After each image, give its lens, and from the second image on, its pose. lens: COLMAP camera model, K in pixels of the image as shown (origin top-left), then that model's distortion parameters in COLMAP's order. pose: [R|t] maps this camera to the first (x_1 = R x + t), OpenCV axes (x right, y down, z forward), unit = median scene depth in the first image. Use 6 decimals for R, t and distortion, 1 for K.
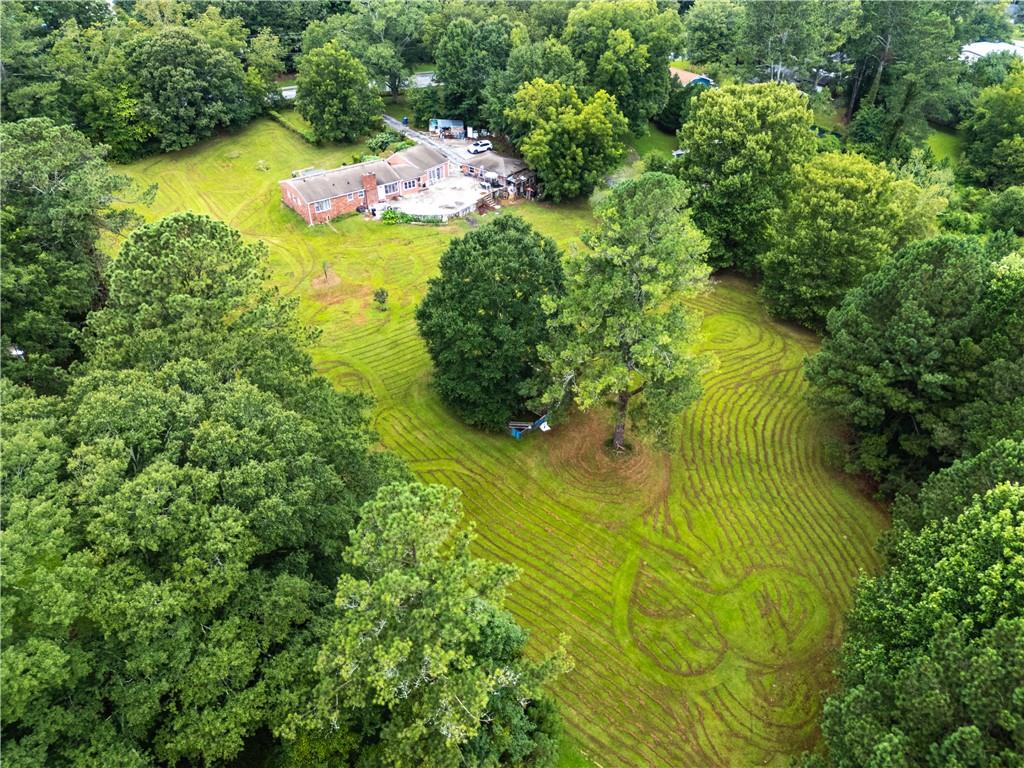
lens RADIAL K [[767.2, 0, 512.2], [0, 767.2, 384.1], [0, 0, 1]] dist [0.001317, 0.000882]
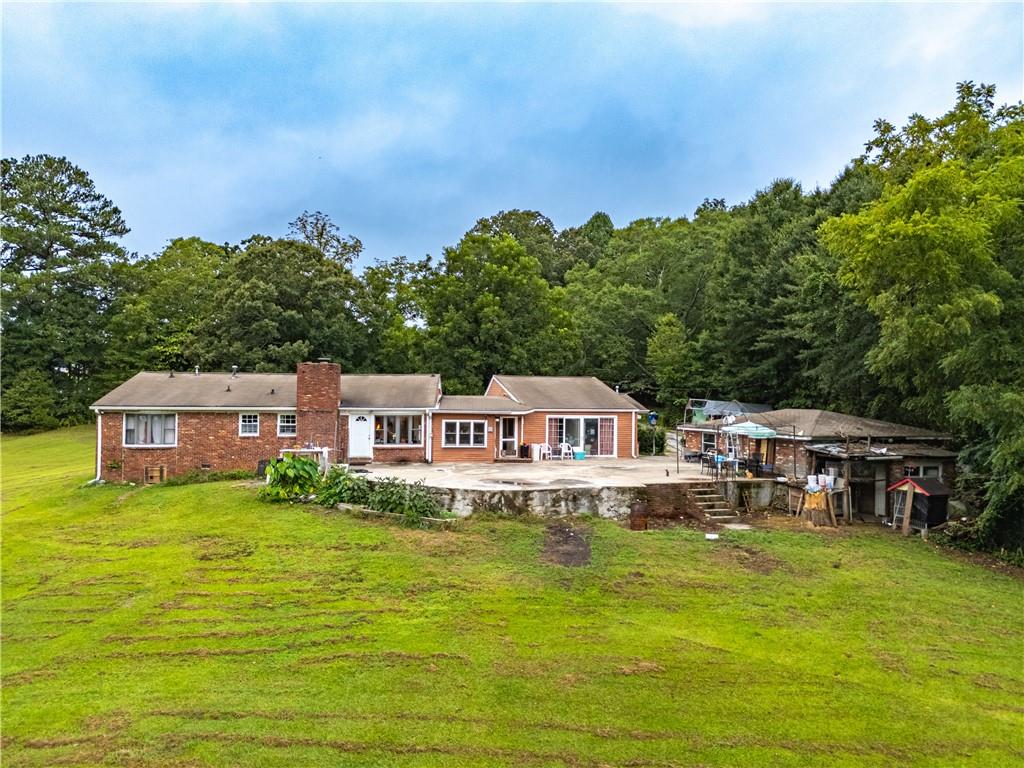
lens RADIAL K [[767.2, 0, 511.0], [0, 767.2, 382.5], [0, 0, 1]] dist [0.001317, 0.000882]
pose [[0.839827, 0.008096, -0.542794, 0.046480], [-0.333244, 0.797005, -0.503717, -0.125457], [0.428532, 0.603918, 0.672044, 0.777243]]
